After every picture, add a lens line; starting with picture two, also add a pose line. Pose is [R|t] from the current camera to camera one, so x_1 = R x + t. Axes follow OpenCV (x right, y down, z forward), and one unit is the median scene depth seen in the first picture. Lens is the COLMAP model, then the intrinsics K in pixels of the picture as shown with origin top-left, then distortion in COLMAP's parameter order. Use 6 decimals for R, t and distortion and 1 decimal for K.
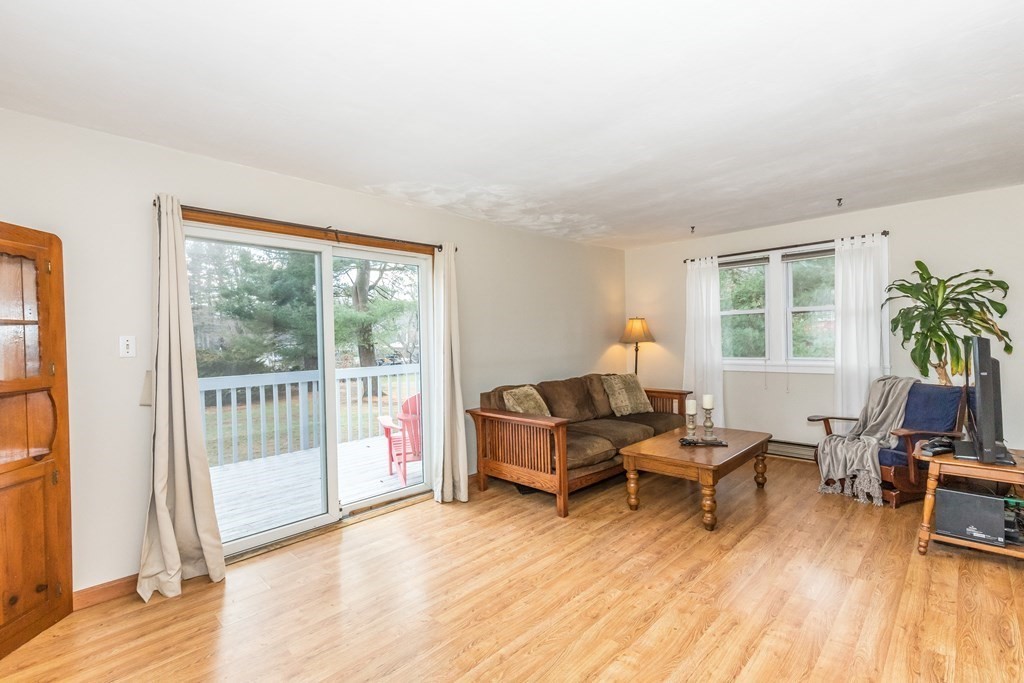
lens RADIAL K [[461.1, 0, 514.9], [0, 461.1, 343.5], [0, 0, 1]] dist [0.006910, 0.000267]
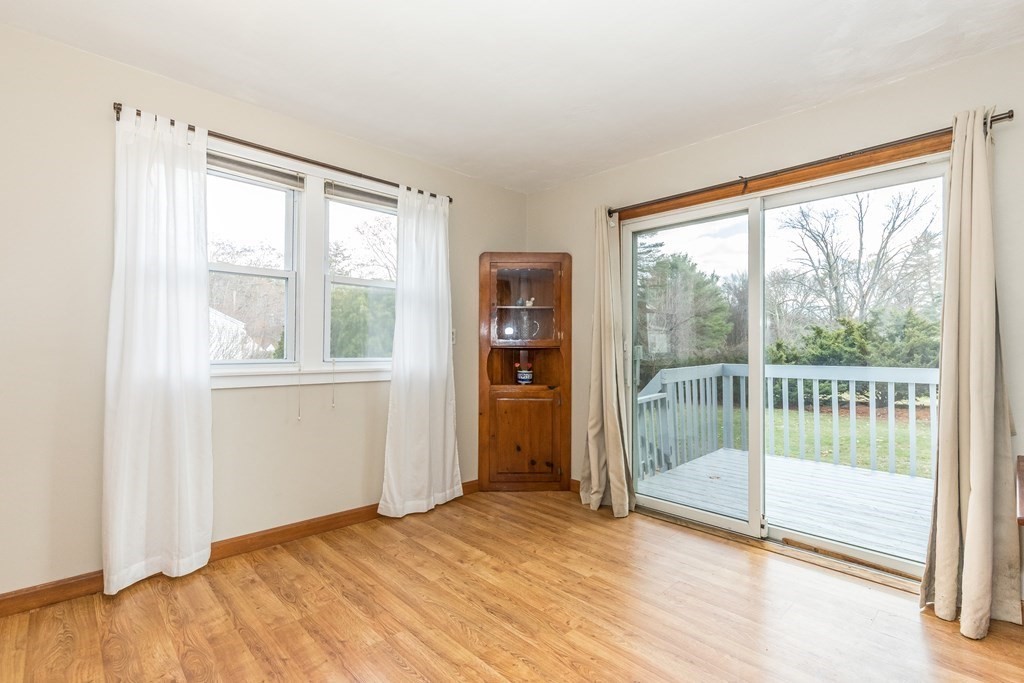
lens RADIAL K [[474.8, 0, 513.3], [0, 474.8, 340.0], [0, 0, 1]] dist [0.001269, -0.000181]
pose [[-0.037802, 0.008279, -0.999251, 0.517767], [-0.016796, 0.999819, 0.008919, 0.045702], [0.999144, 0.017121, -0.037656, 0.684462]]
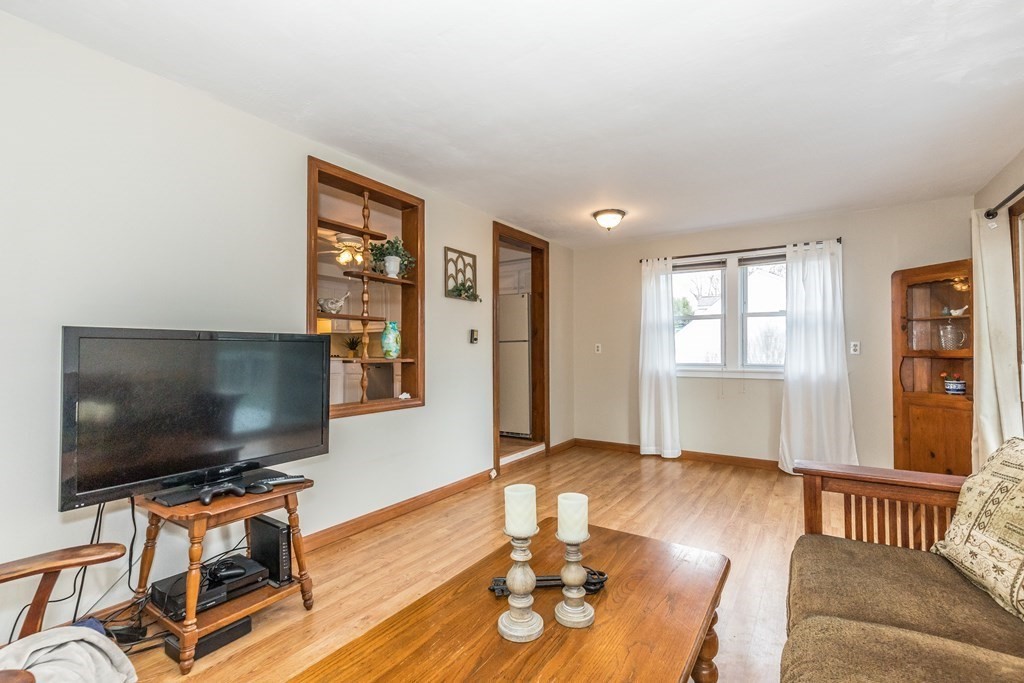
lens RADIAL K [[461.1, 0, 514.9], [0, 461.1, 343.5], [0, 0, 1]] dist [0.006910, 0.000267]
pose [[-0.981720, 0.022353, -0.189012, 0.624282], [0.023091, 0.999732, -0.001704, 0.013668], [0.188923, -0.006037, -0.981973, 1.698929]]
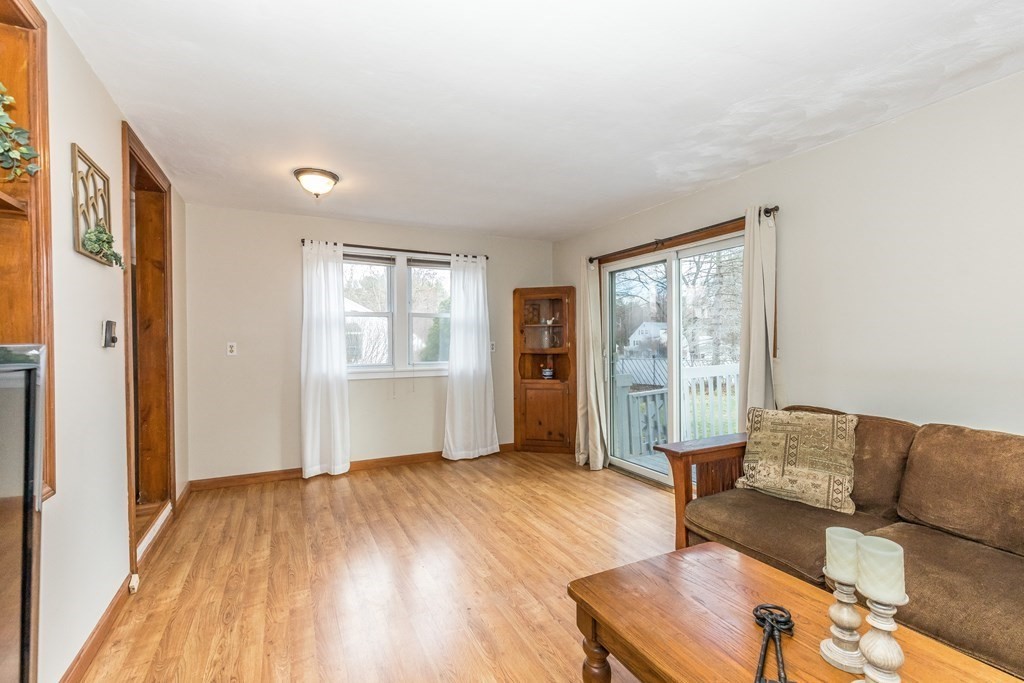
lens RADIAL K [[457.0, 0, 512.0], [0, 457.0, 341.5], [0, 0, 1]] dist [-0.000662, -0.000095]
pose [[-0.330660, 0.027423, -0.943351, 0.949209], [0.004074, 0.999610, 0.027631, -0.018652], [0.943741, 0.005294, -0.330643, 1.136336]]
